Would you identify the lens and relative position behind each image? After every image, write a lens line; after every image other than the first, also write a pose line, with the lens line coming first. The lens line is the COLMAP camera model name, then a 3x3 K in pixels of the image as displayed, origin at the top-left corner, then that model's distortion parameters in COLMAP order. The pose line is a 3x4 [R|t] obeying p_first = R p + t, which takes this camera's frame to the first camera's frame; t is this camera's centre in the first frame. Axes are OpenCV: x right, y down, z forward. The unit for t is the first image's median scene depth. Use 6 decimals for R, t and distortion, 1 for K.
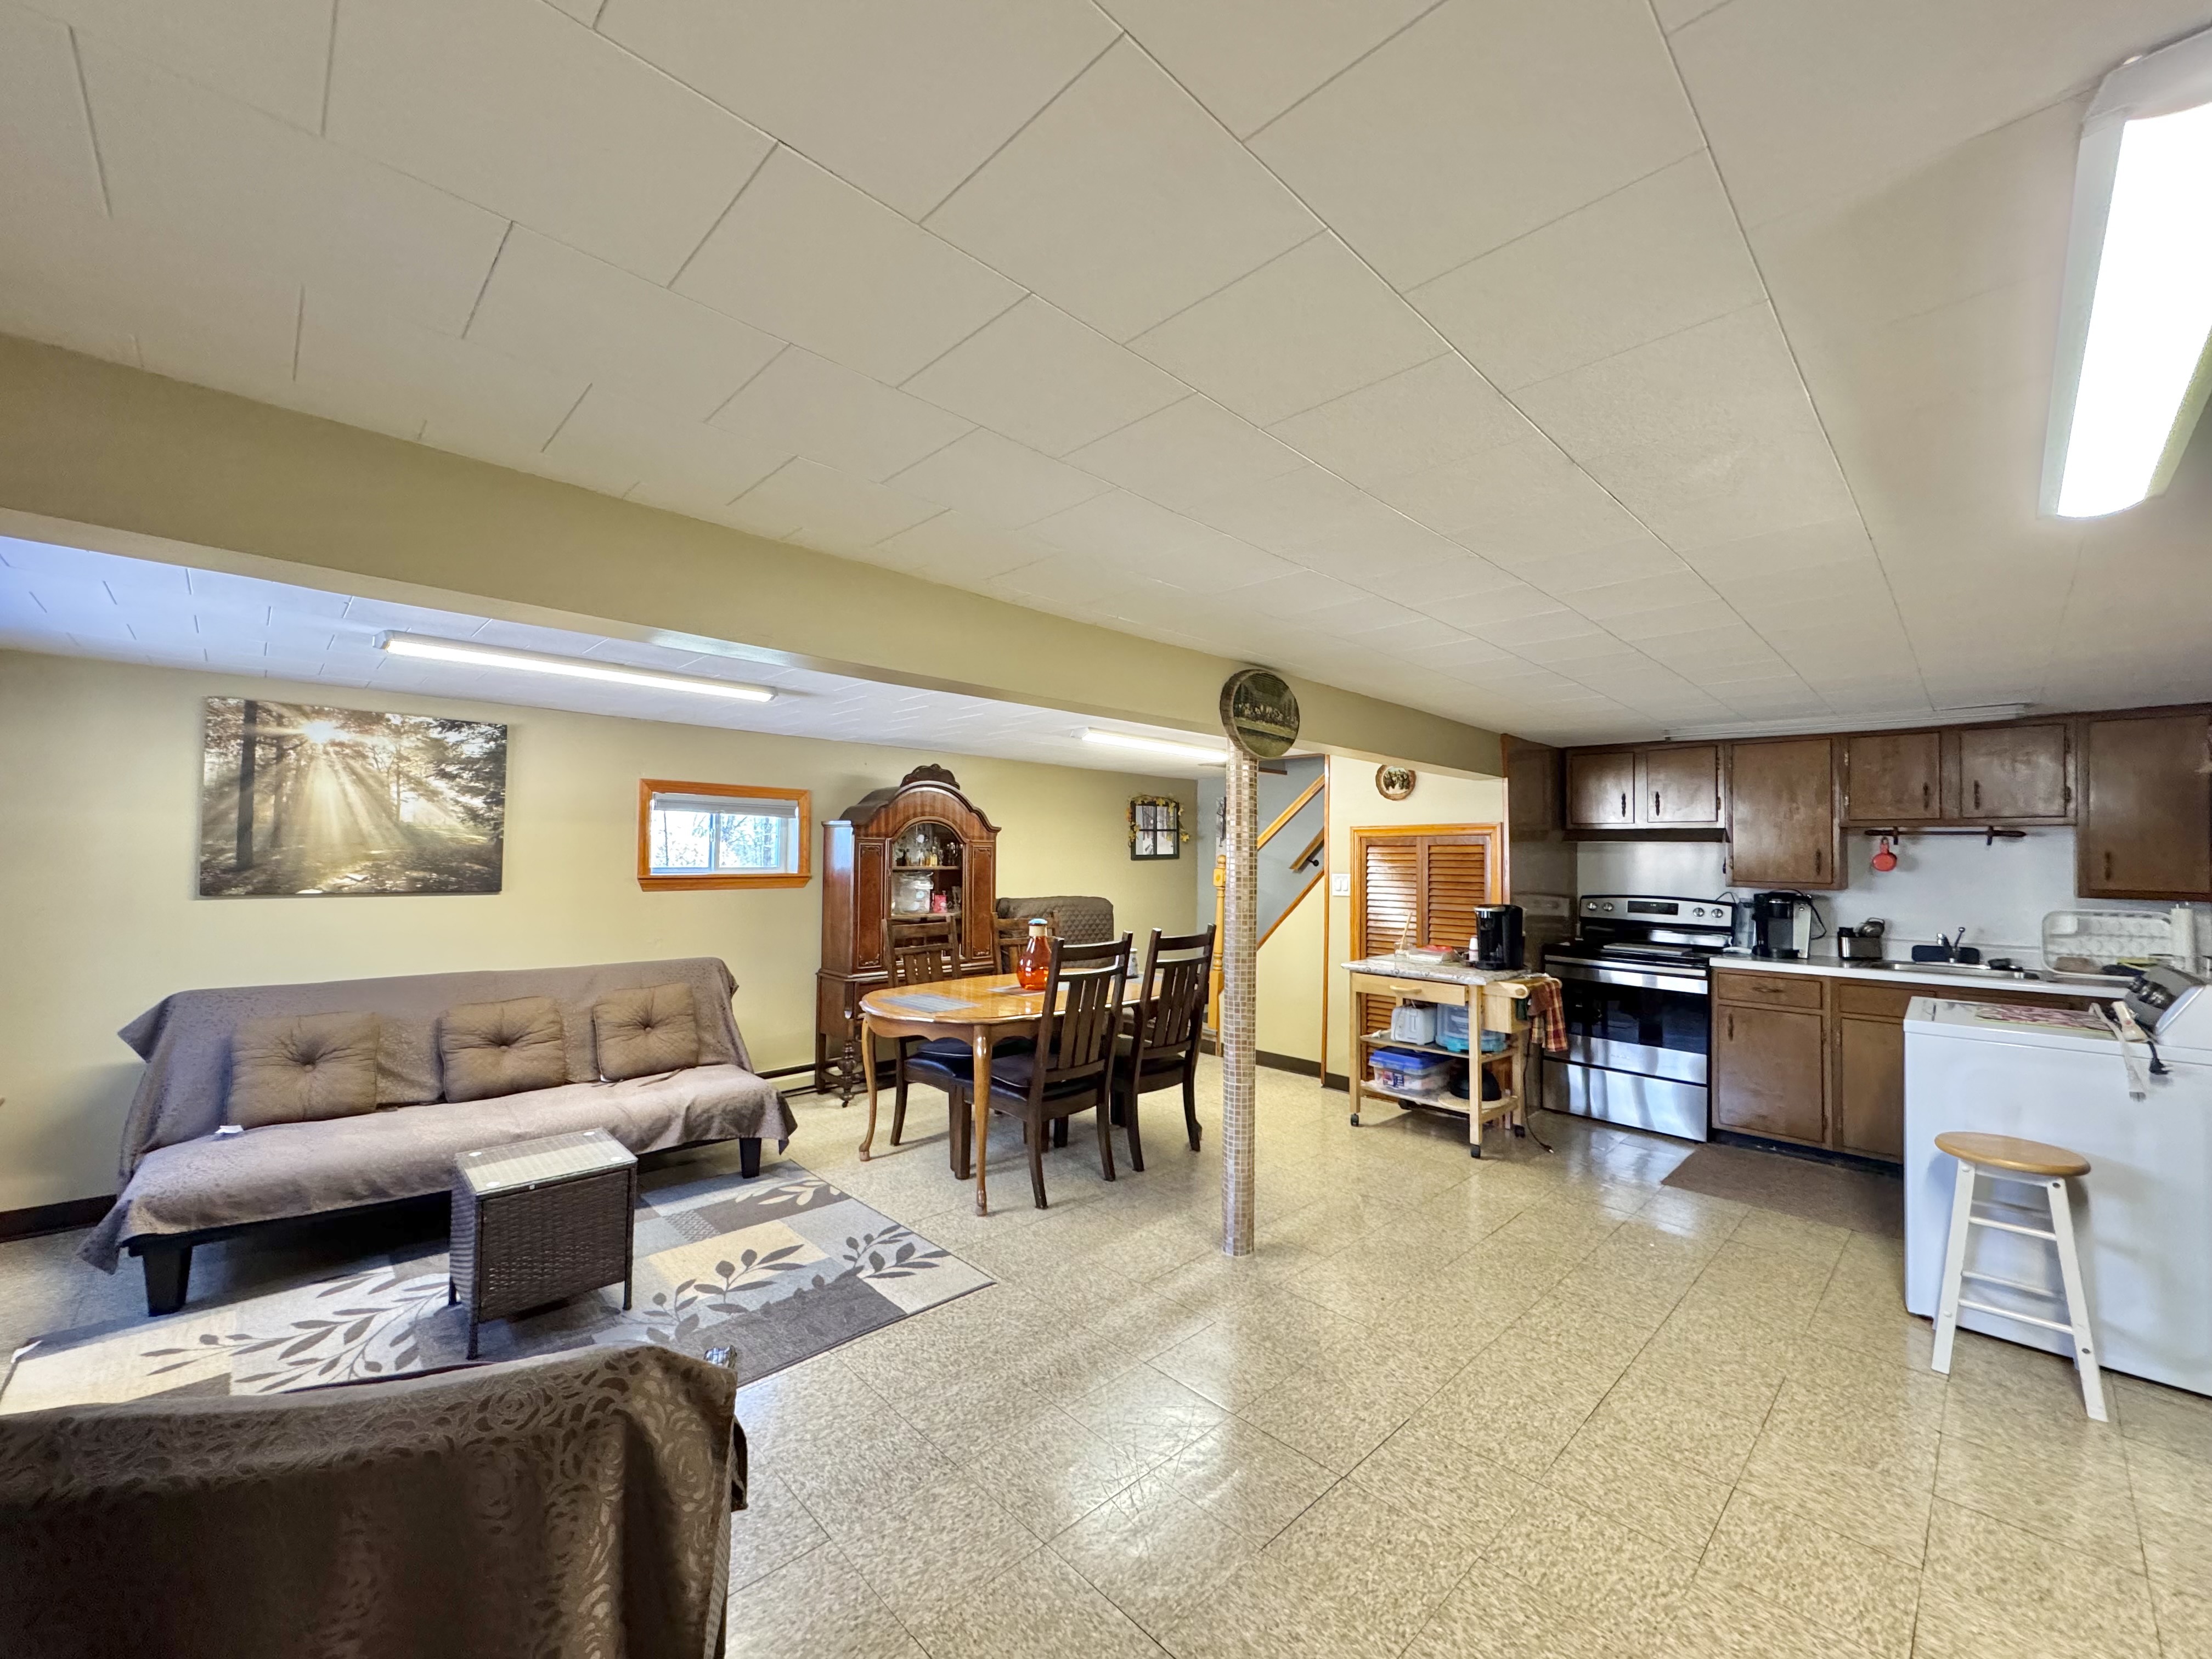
lens RADIAL K [[880.5, 0, 1100.6], [0, 880.5, 830.2], [0, 0, 1]] dist [-0.003130, -0.000288]
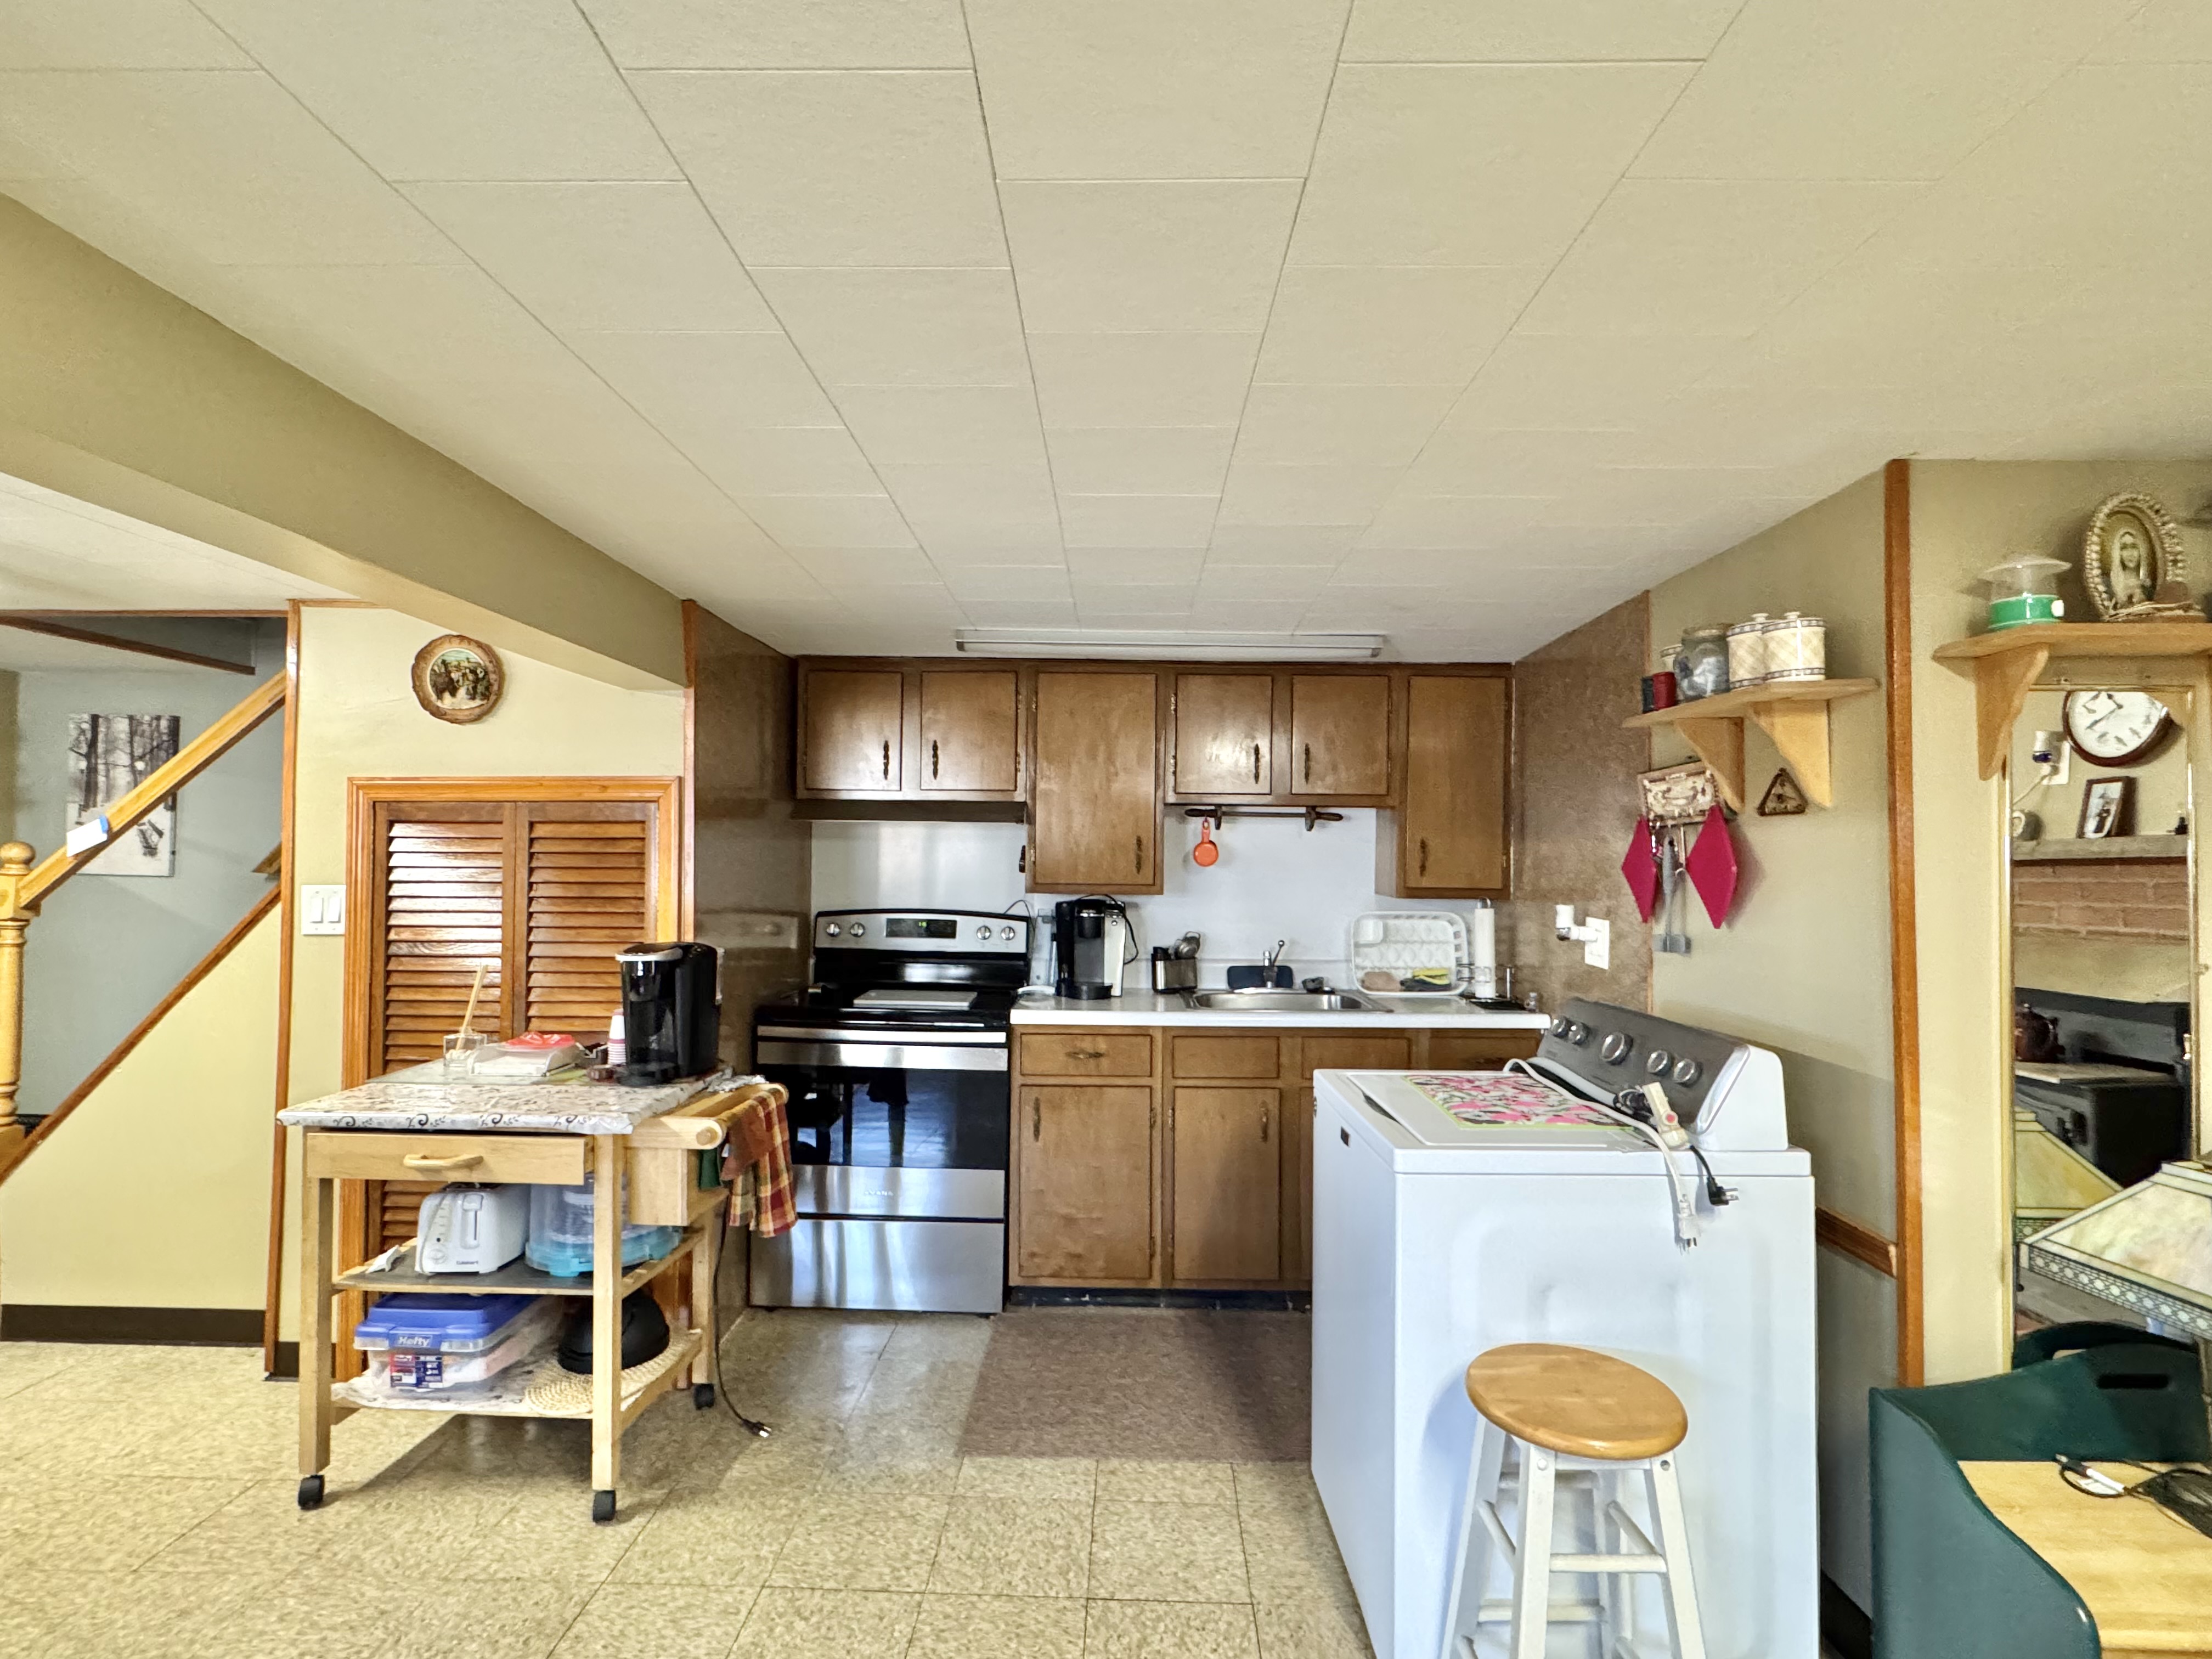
lens RADIAL K [[1082.3, 0, 1103.2], [0, 1082.3, 837.4], [0, 0, 1]] dist [0.000062, -0.000286]
pose [[0.715041, 0.007579, 0.699041, 0.206656], [-0.020241, 0.999746, 0.009865, 0.015358], [-0.698789, -0.021203, 0.715013, 0.409245]]
